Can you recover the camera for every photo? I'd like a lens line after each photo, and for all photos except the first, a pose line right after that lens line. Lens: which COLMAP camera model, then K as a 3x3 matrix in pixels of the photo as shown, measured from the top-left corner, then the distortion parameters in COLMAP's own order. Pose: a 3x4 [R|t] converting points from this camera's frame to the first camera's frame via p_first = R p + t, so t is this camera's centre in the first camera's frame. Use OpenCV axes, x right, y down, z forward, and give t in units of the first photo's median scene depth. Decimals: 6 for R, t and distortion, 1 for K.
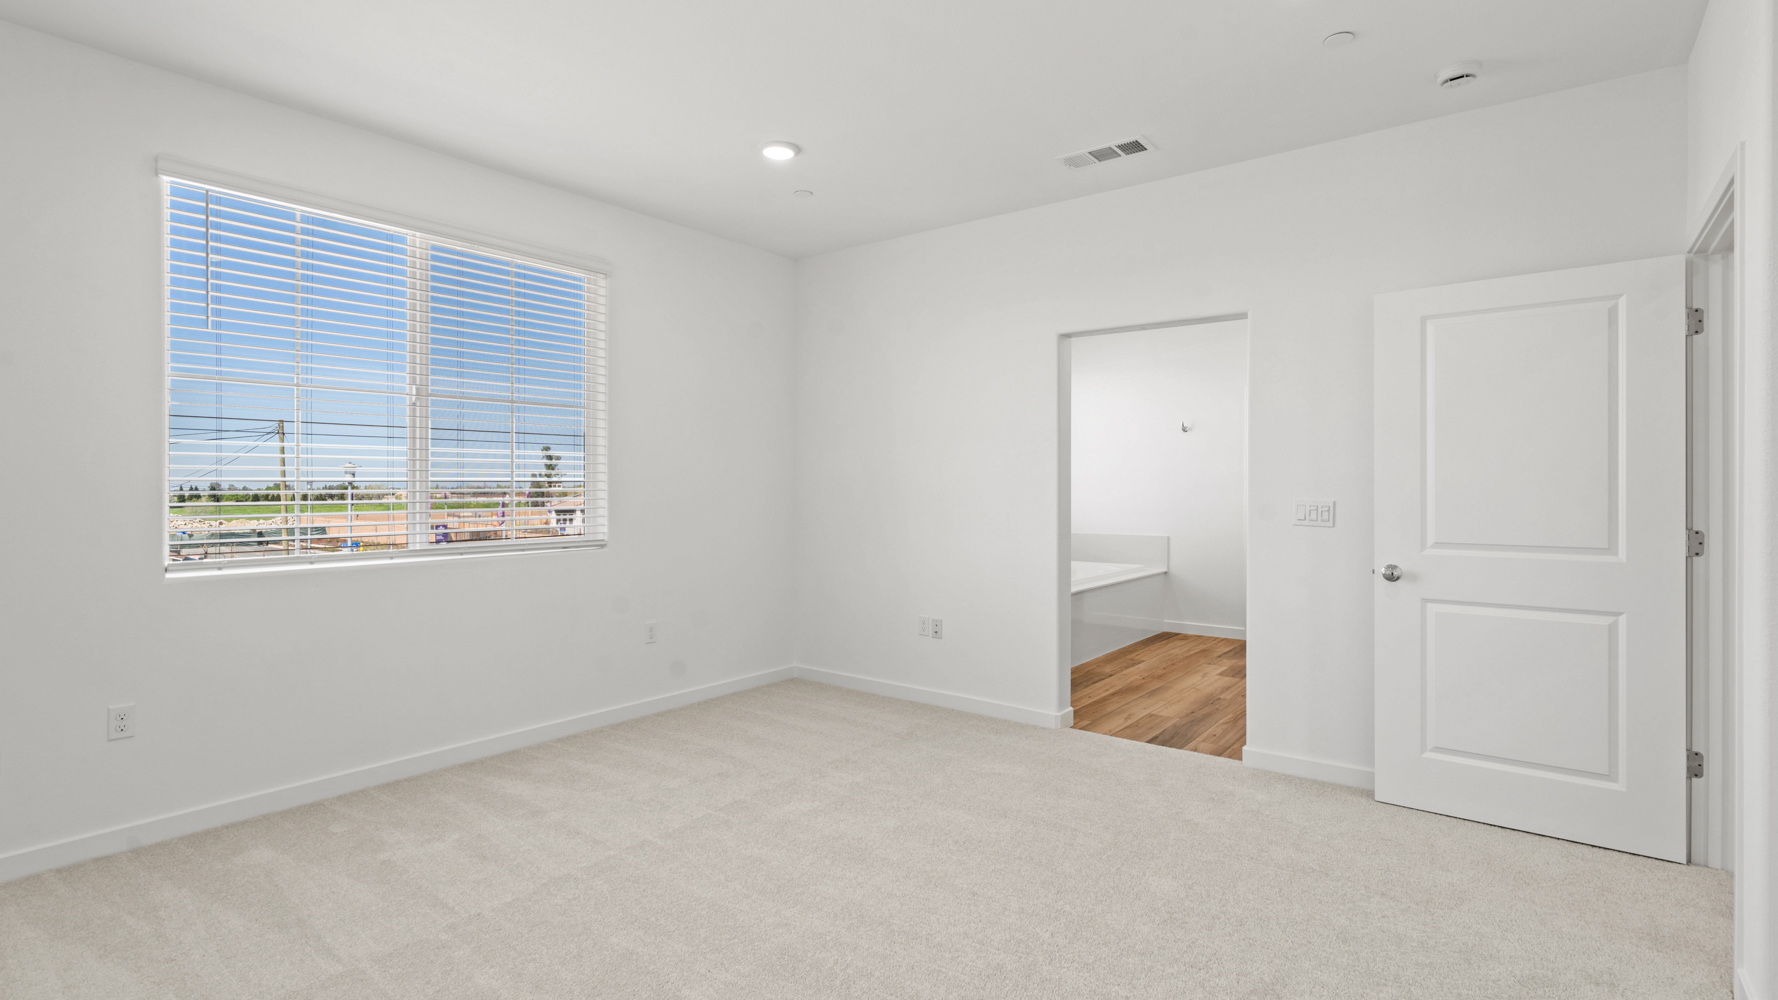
lens RADIAL K [[868.8, 0, 889.0], [0, 868.8, 500.0], [0, 0, 1]] dist [-0.000796, -0.000239]
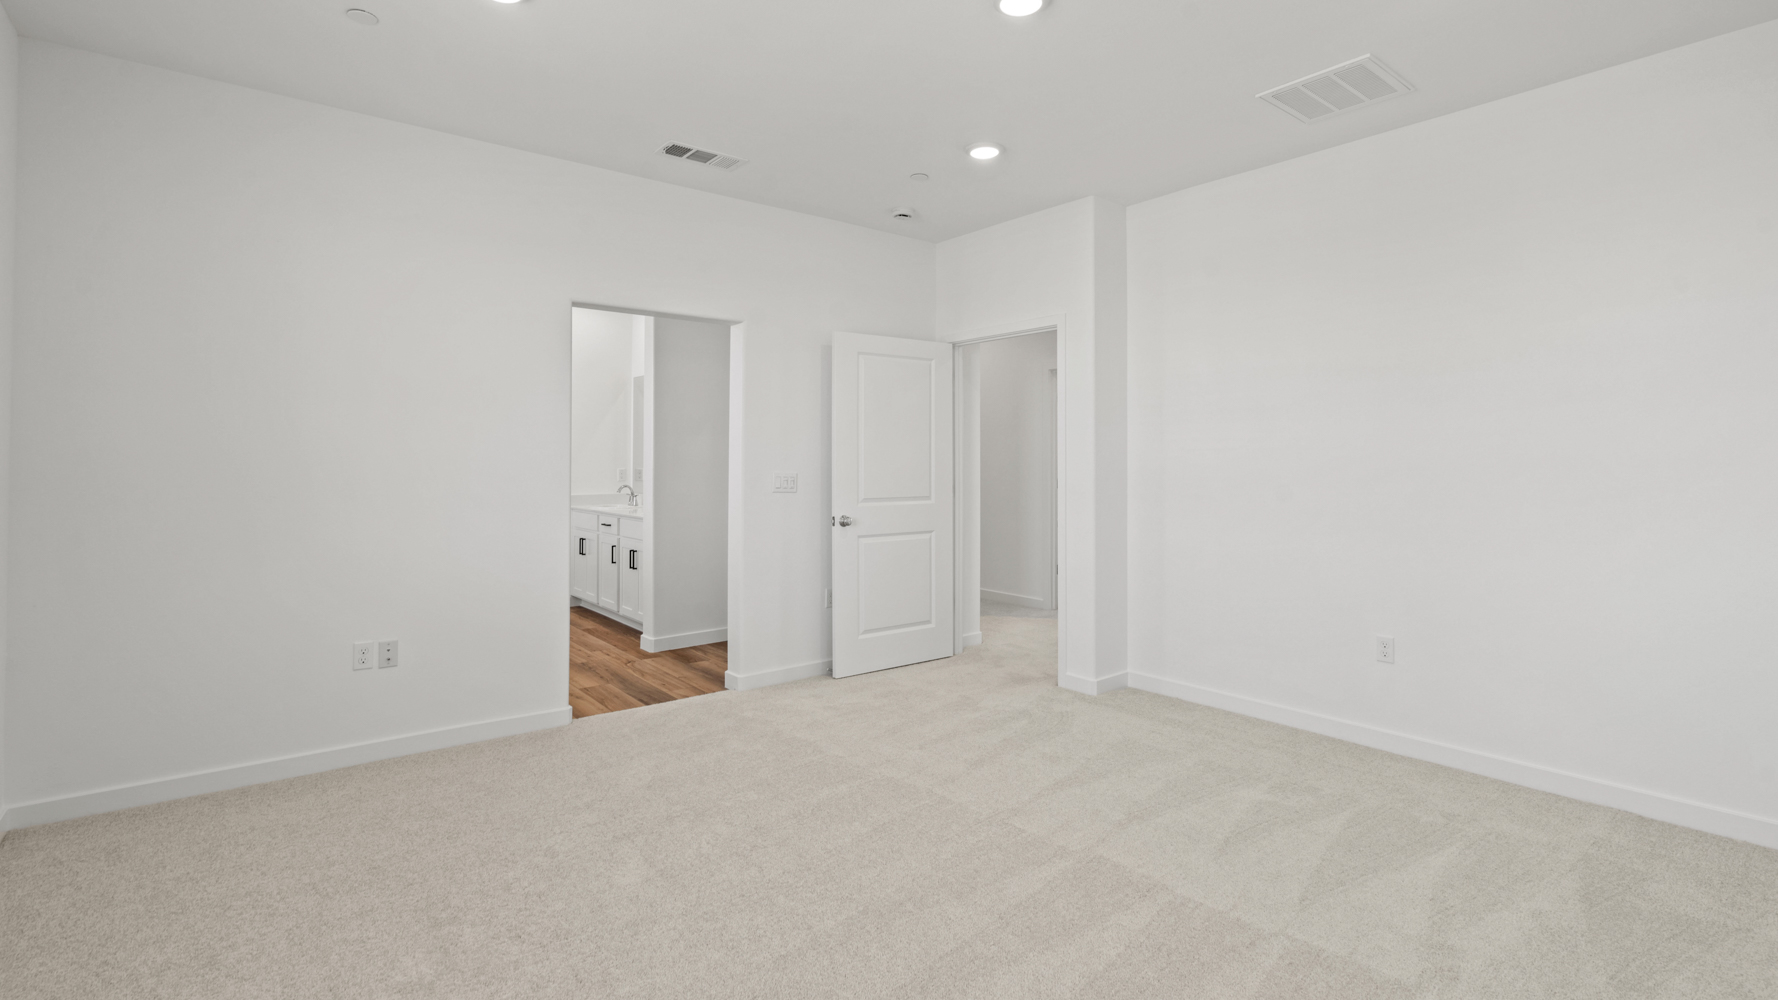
lens RADIAL K [[796.5, 0, 887.5], [0, 796.5, 459.6], [0, 0, 1]] dist [-0.000265, -0.000103]
pose [[0.239237, 0.004130, 0.970952, -0.724578], [0.017947, 0.999801, -0.008674, -0.007883], [-0.970795, 0.019501, 0.239115, 0.599667]]
